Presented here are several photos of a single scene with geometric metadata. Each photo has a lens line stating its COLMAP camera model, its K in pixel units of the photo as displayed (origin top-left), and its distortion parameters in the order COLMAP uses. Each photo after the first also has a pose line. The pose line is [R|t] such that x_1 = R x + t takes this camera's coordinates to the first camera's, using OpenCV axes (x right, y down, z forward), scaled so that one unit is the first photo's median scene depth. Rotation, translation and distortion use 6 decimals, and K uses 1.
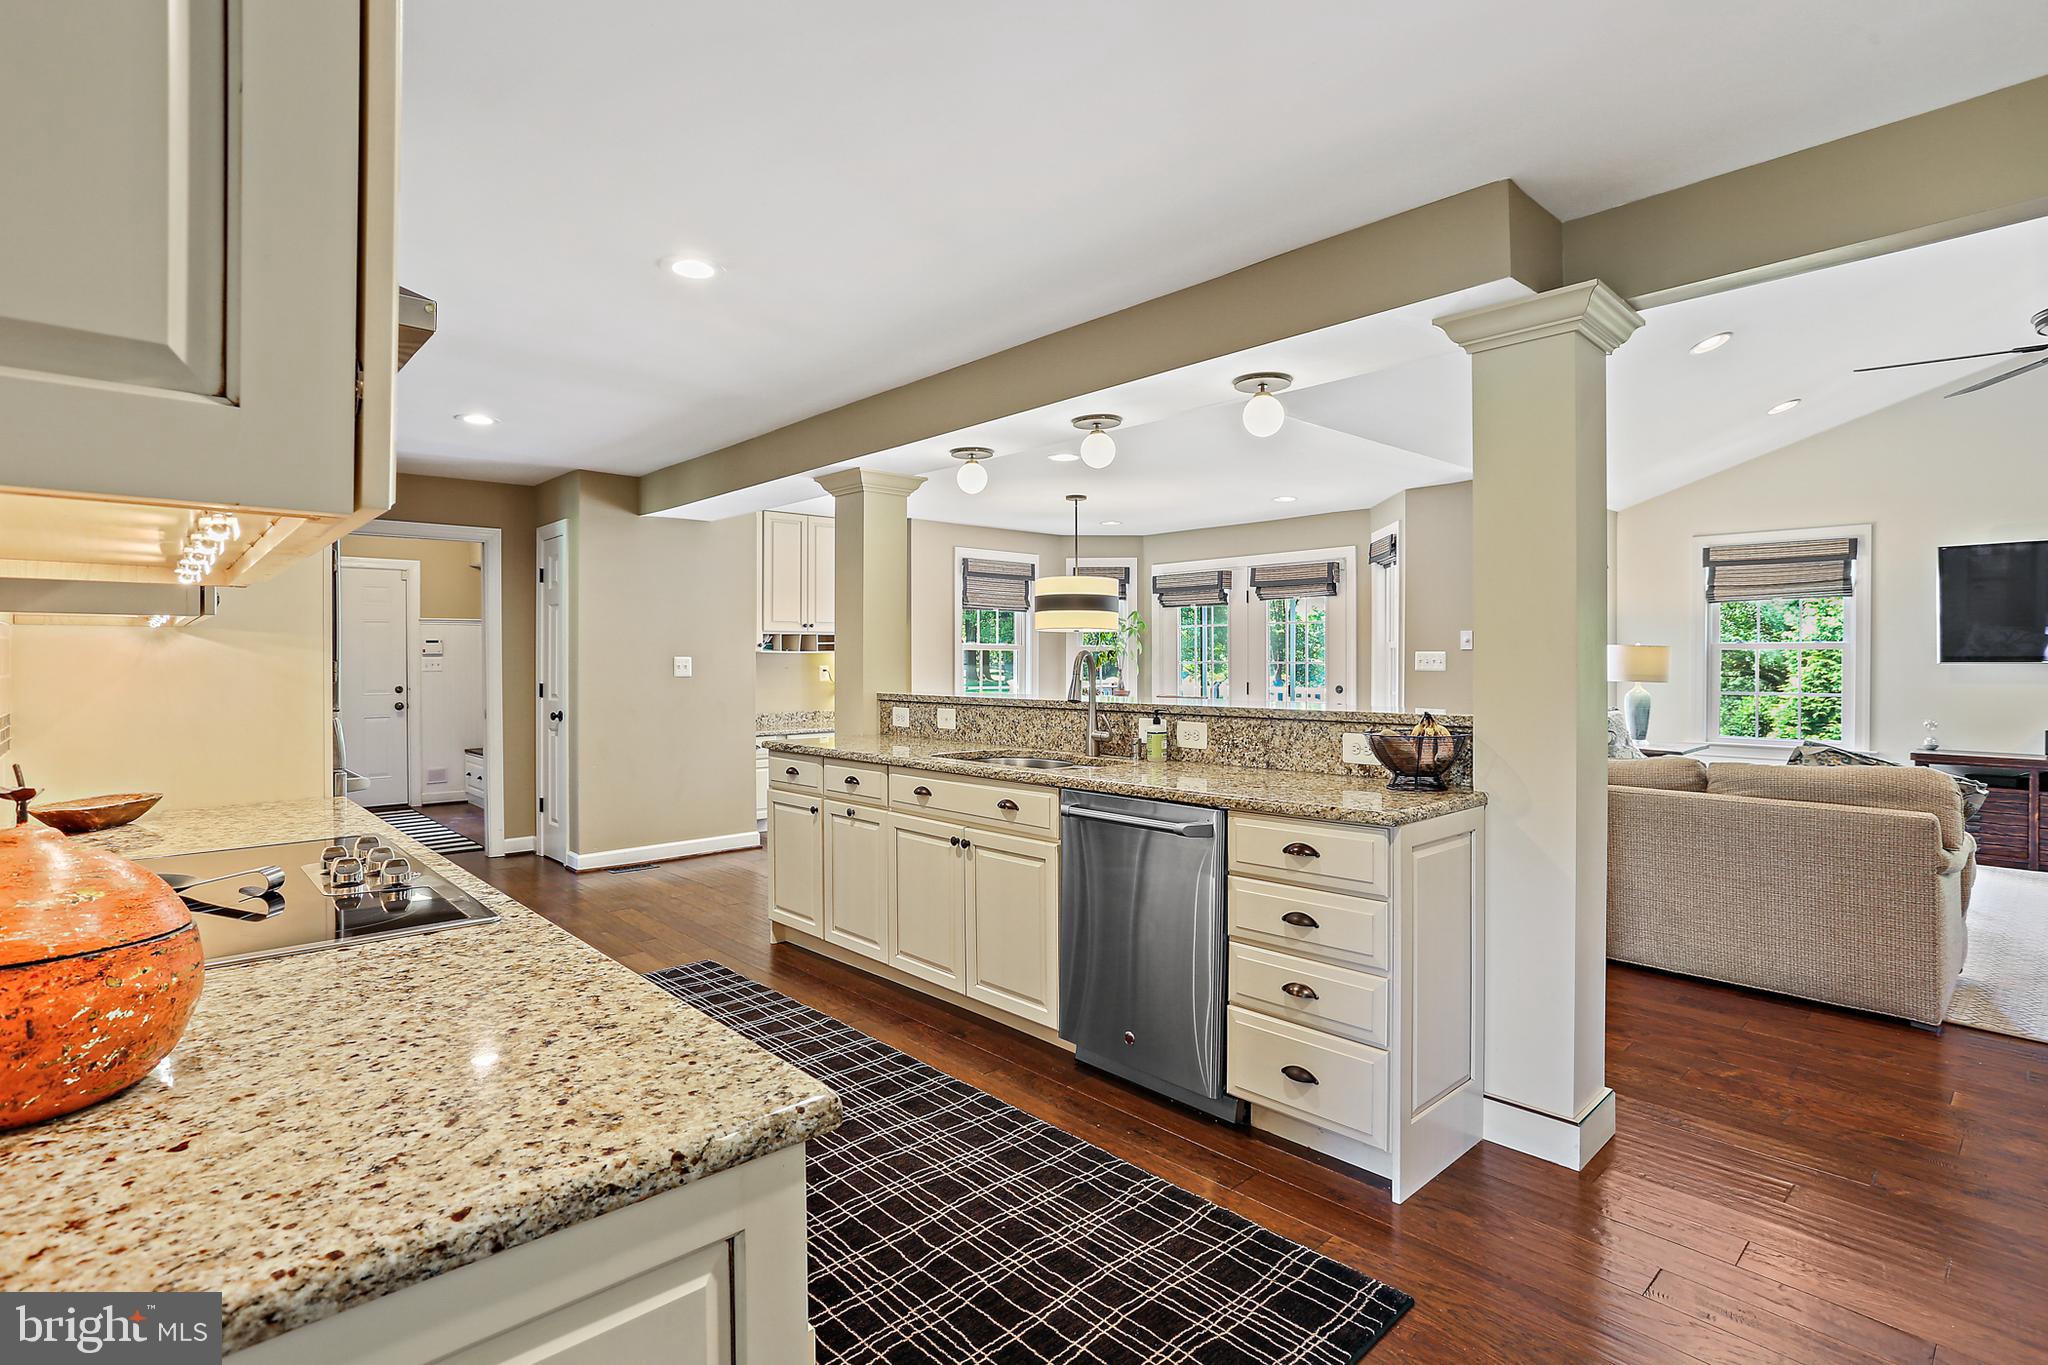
lens RADIAL K [[1000.5, 0, 1016.1], [0, 1000.5, 676.6], [0, 0, 1]] dist [-0.015730, 0.003647]
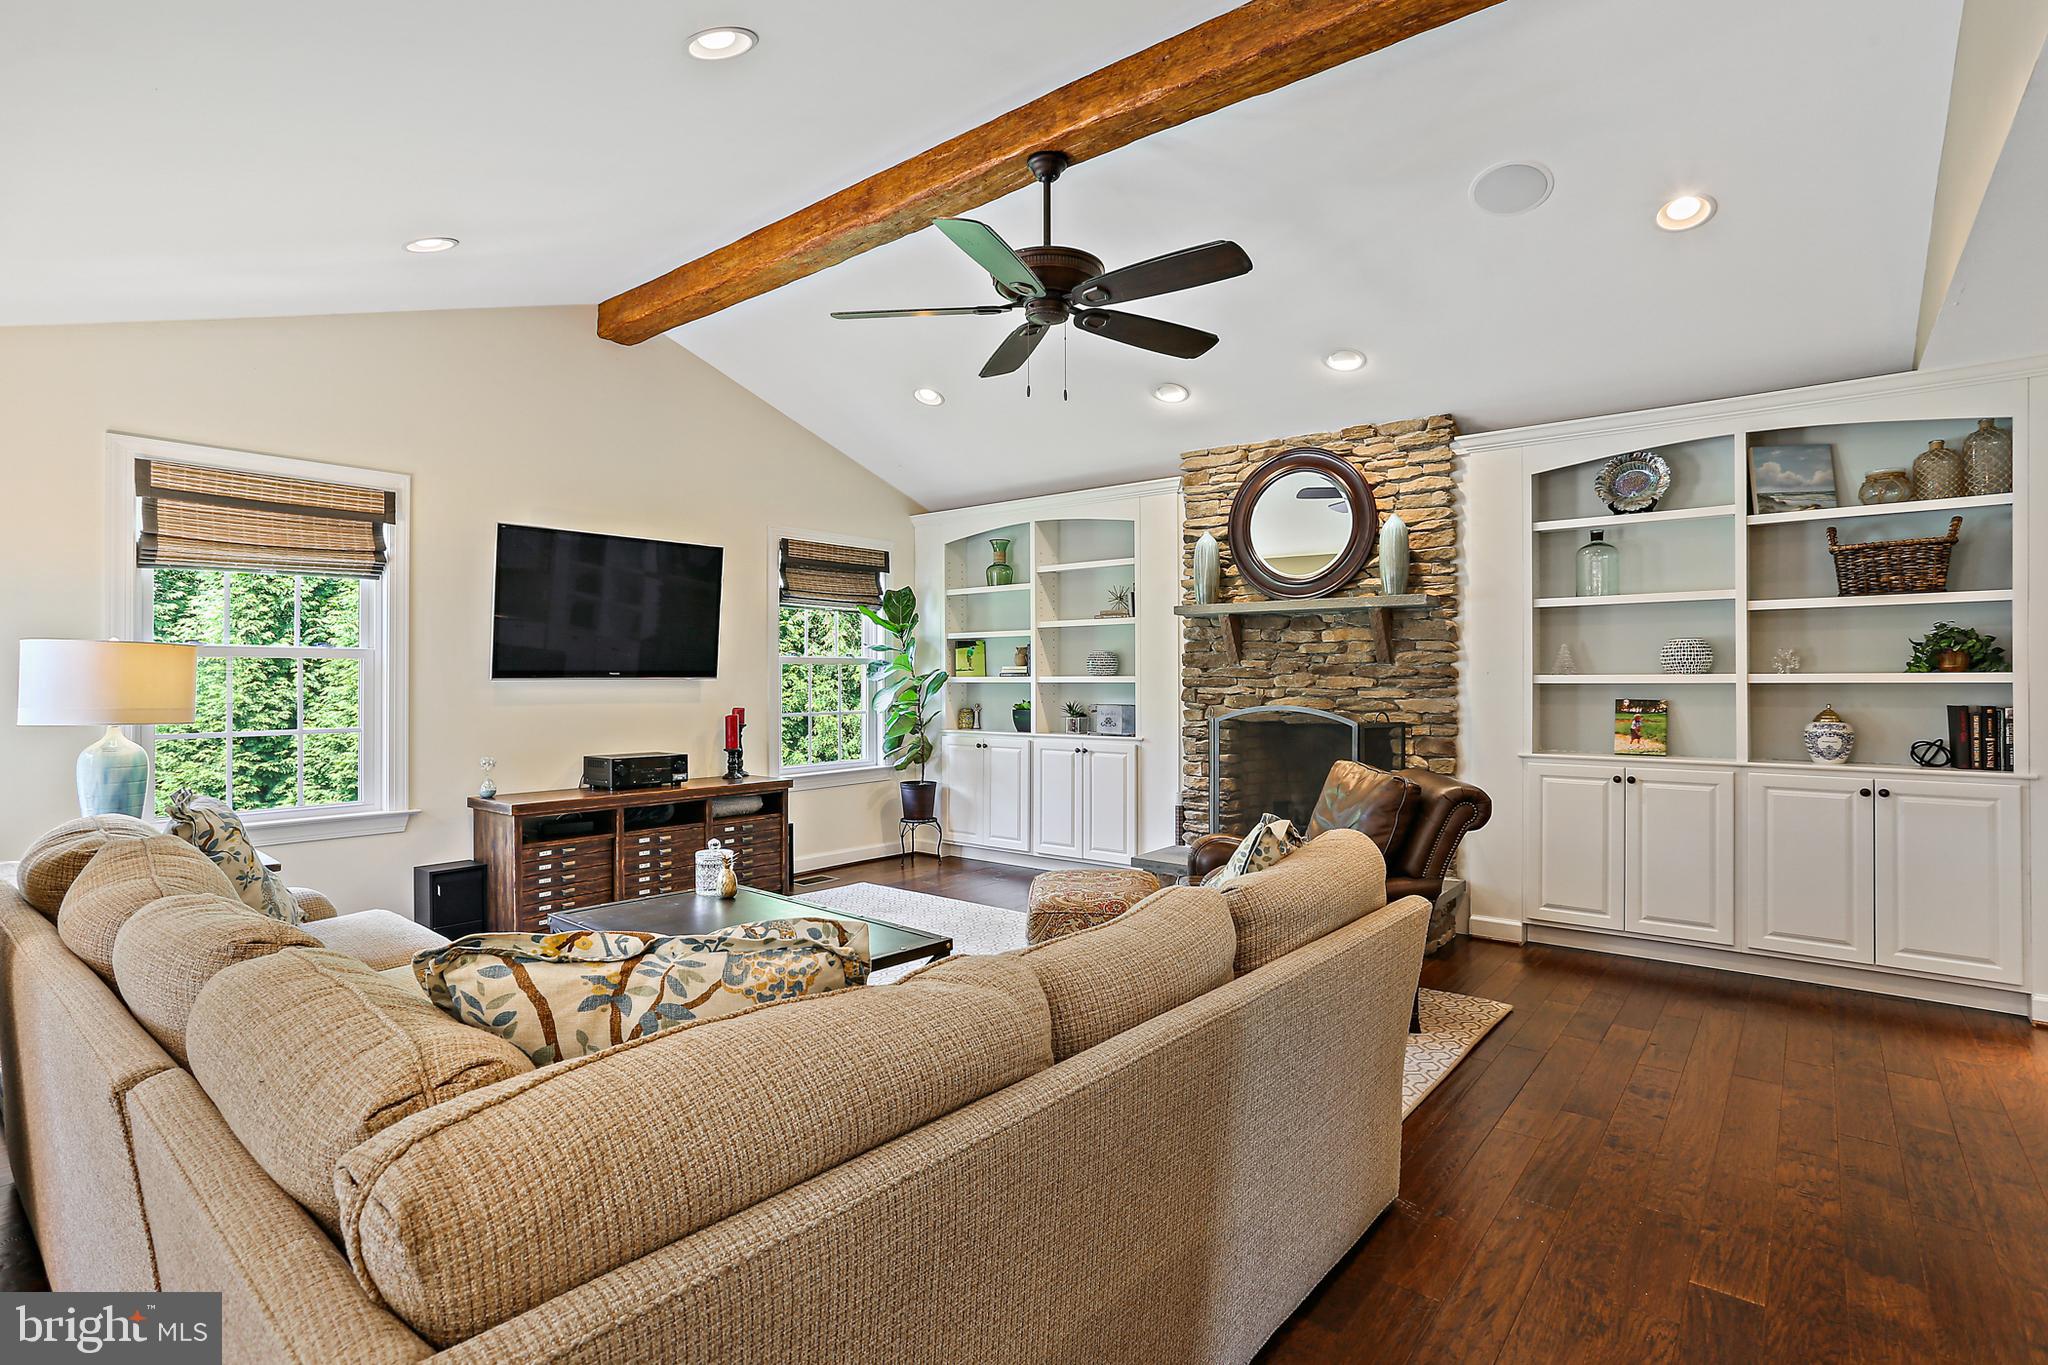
lens RADIAL K [[1000.5, 0, 1020.2], [0, 1000.5, 680.2], [0, 0, 1]] dist [-0.015730, 0.003647]
pose [[-0.117566, 0.003737, 0.993058, 0.135692], [0.017290, 0.999849, -0.001716, -0.005154], [-0.992915, 0.016968, -0.117613, 0.655530]]
